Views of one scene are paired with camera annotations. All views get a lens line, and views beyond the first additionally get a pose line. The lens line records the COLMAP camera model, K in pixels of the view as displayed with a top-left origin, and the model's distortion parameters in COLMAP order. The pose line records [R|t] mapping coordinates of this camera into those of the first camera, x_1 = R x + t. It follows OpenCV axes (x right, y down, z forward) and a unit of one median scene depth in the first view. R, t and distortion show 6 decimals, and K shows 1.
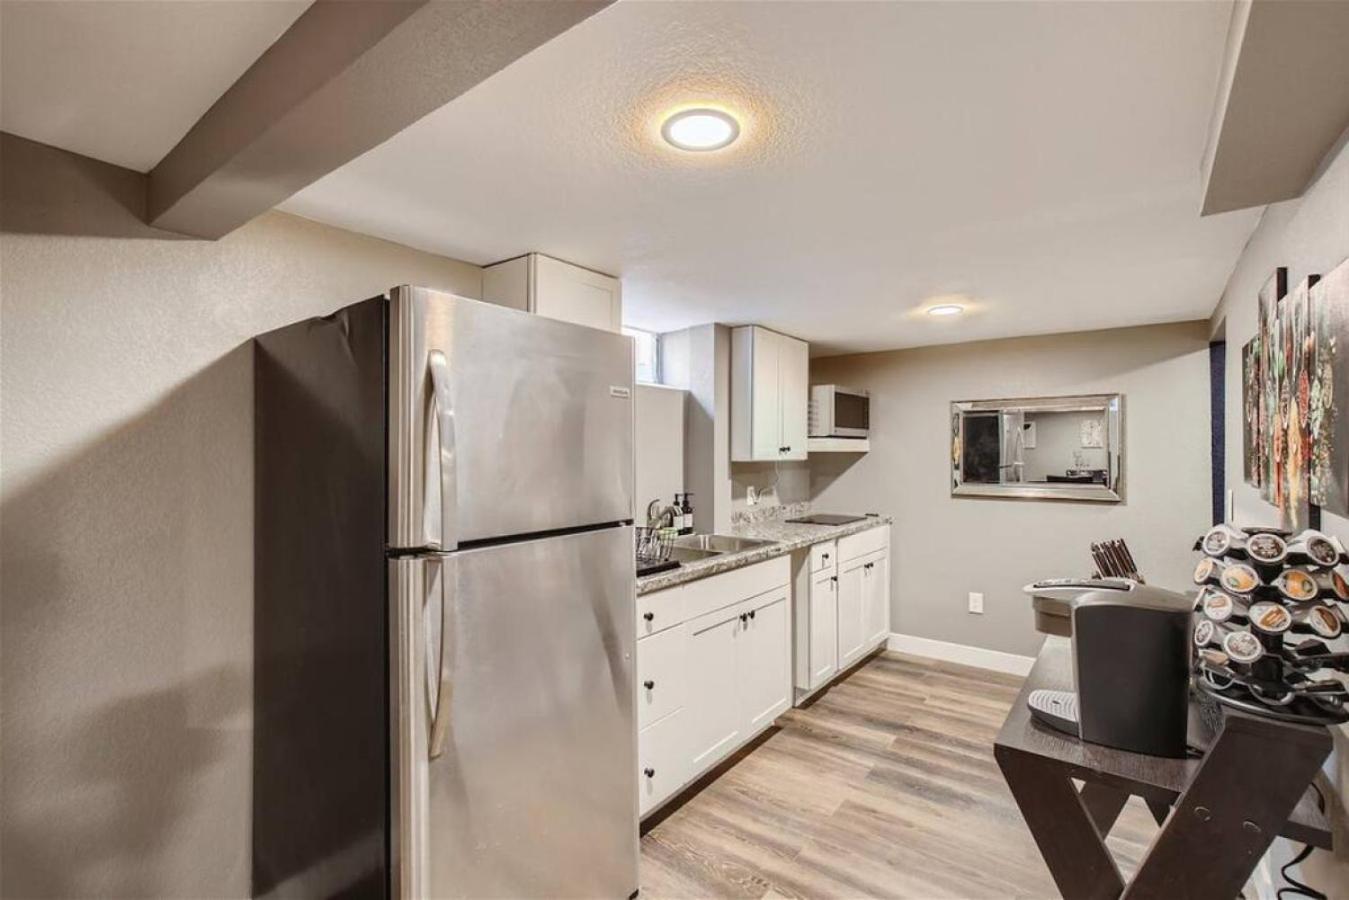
lens RADIAL K [[625.3, 0, 673.2], [0, 625.3, 447.8], [0, 0, 1]] dist [0.000966, -0.000674]
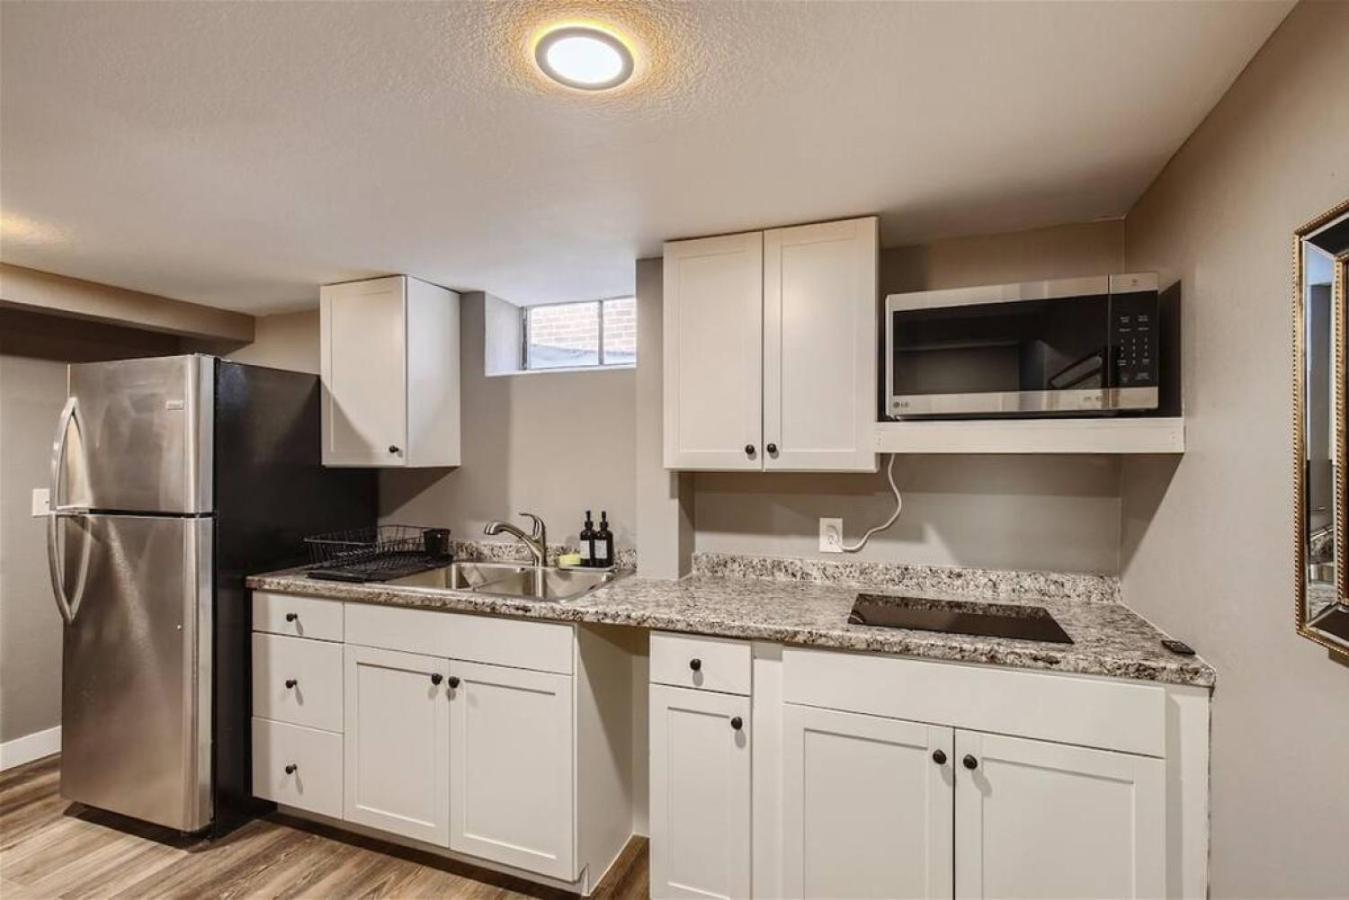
lens RADIAL K [[625.3, 0, 675.7], [0, 625.3, 459.0], [0, 0, 1]] dist [0.000966, -0.000674]
pose [[0.285286, 0.005929, -0.958424, 0.847627], [0.007812, 0.999933, 0.008511, 0.006581], [0.958411, -0.009915, 0.285220, 0.998317]]
